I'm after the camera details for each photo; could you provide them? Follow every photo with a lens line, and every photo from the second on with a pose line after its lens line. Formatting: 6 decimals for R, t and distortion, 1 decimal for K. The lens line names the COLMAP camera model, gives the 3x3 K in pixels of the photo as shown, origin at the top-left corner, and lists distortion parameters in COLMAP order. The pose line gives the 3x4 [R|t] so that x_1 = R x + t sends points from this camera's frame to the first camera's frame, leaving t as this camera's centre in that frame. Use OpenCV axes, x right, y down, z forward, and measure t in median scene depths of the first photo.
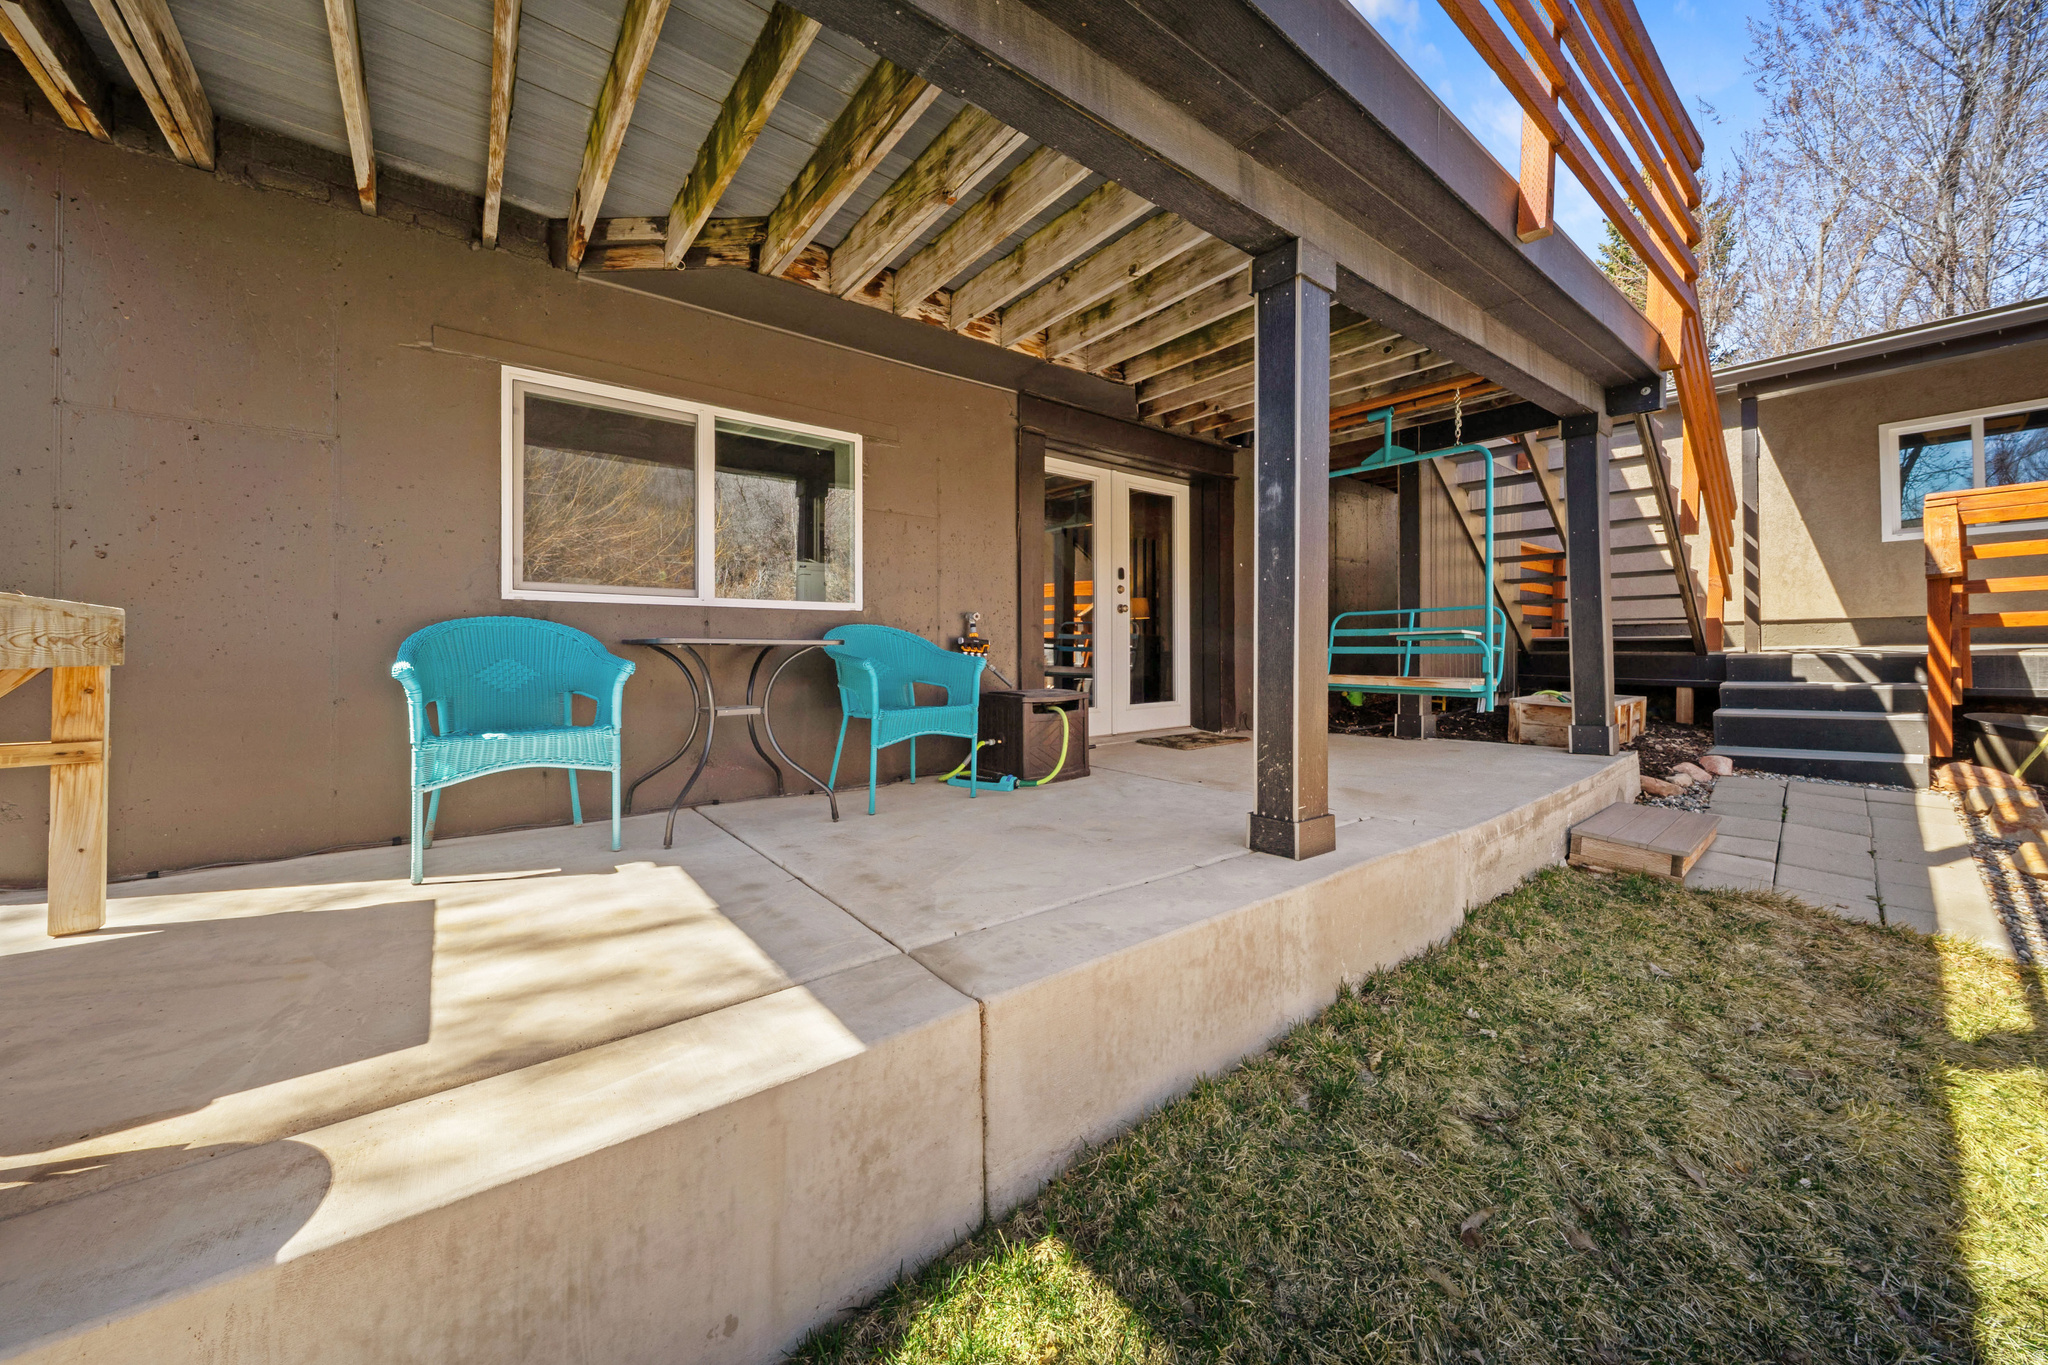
lens RADIAL K [[729.2, 0, 1016.0], [0, 729.2, 660.5], [0, 0, 1]] dist [0.000304, -0.000243]
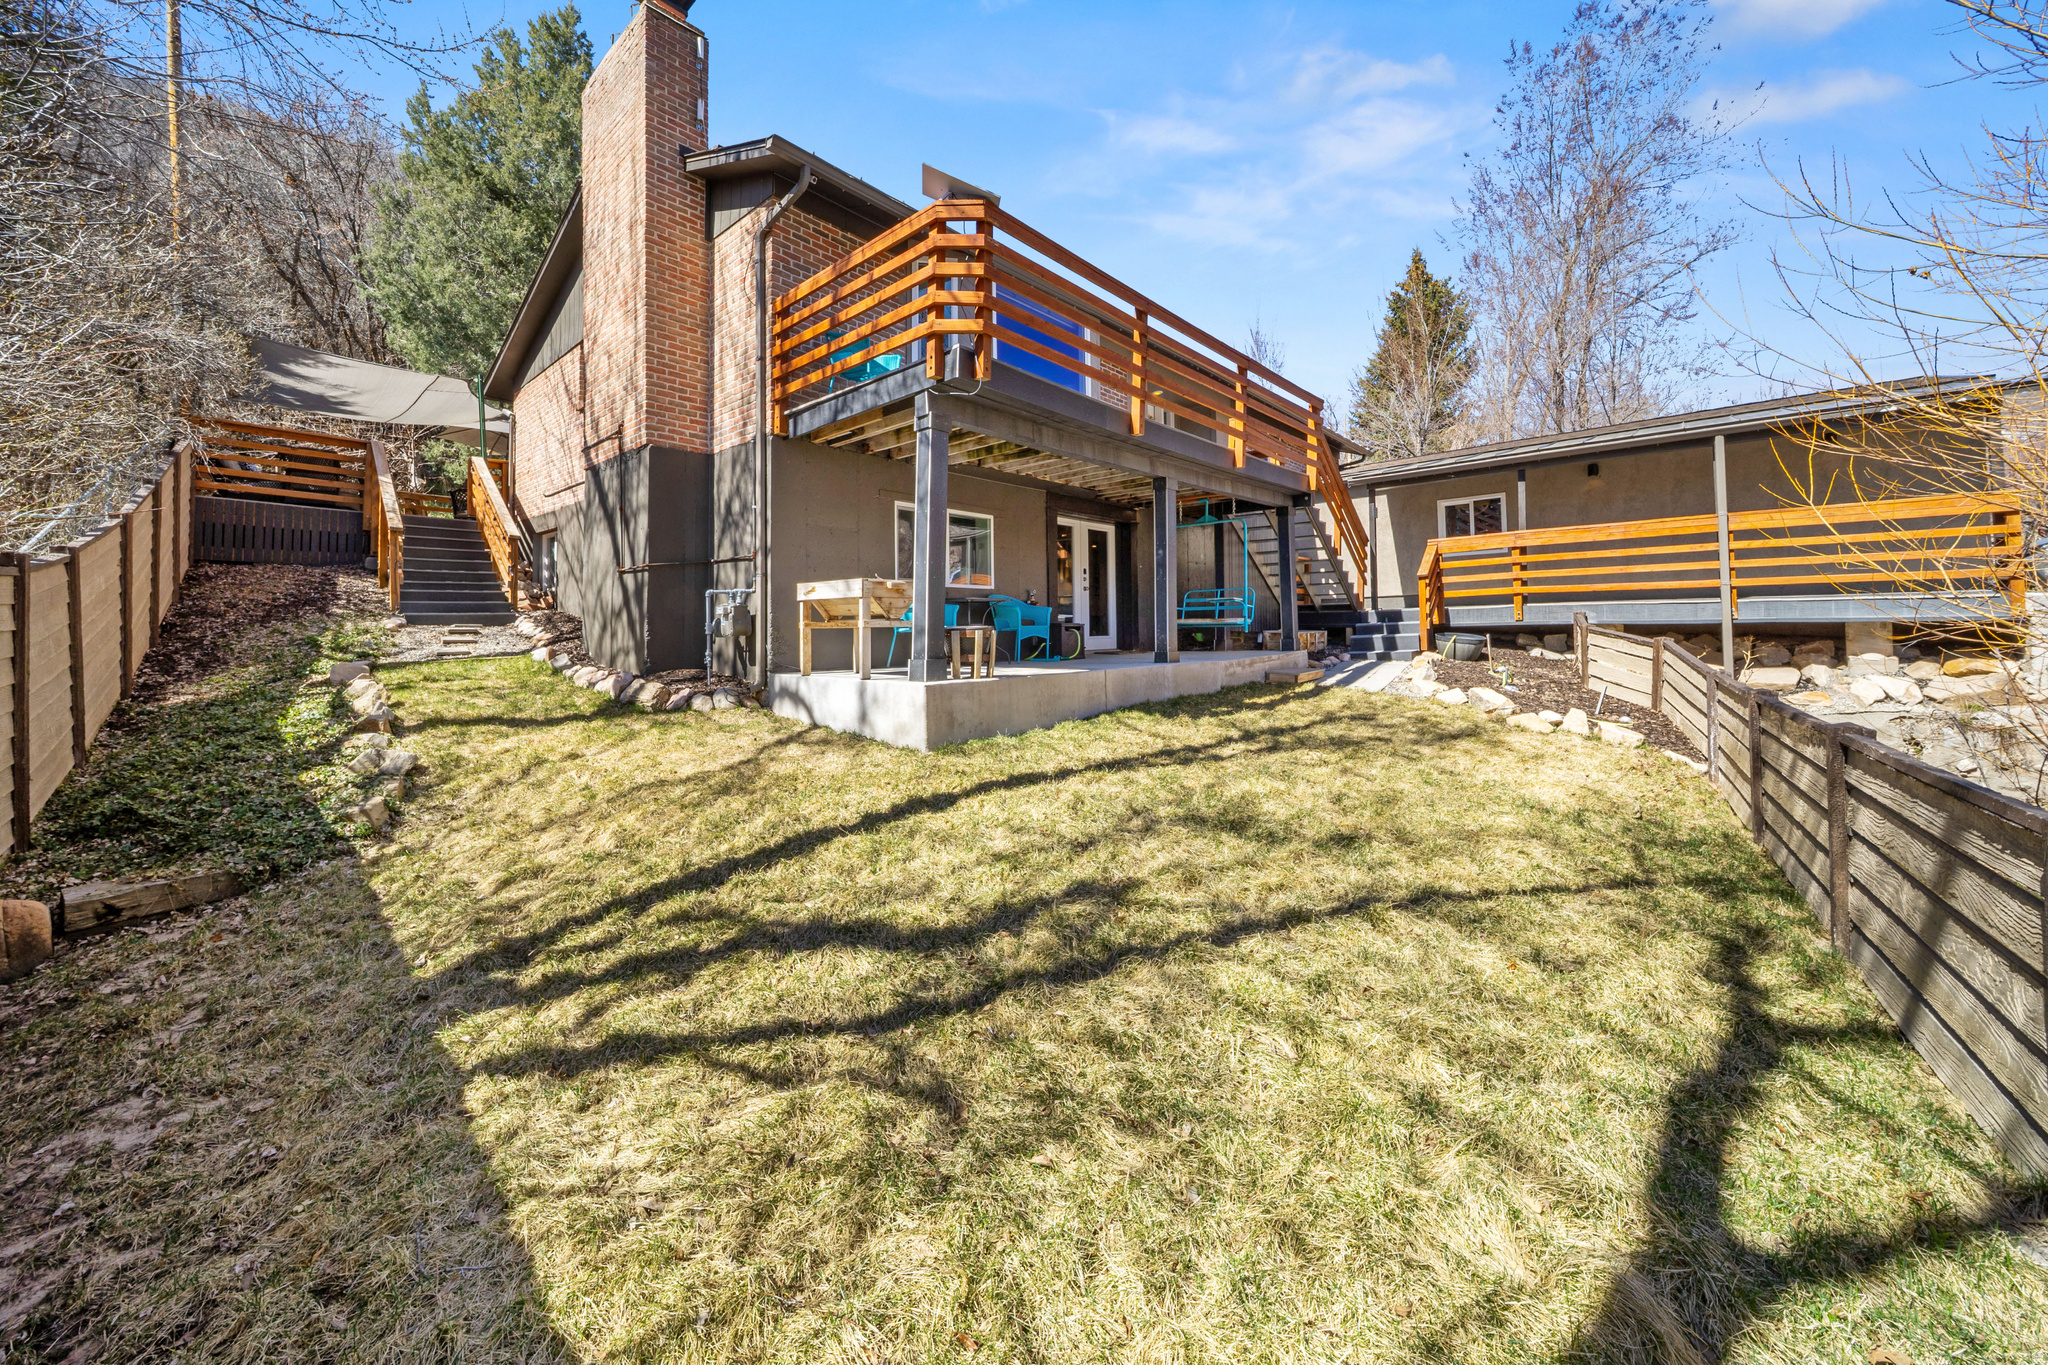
lens RADIAL K [[752.2, 0, 1022.3], [0, 752.2, 611.2], [0, 0, 1]] dist [-0.000560, -0.000116]
pose [[0.985858, -0.001930, 0.167572, -0.376636], [0.009704, 0.998913, -0.045586, 0.084855], [-0.167302, 0.046567, 0.984805, -1.020476]]
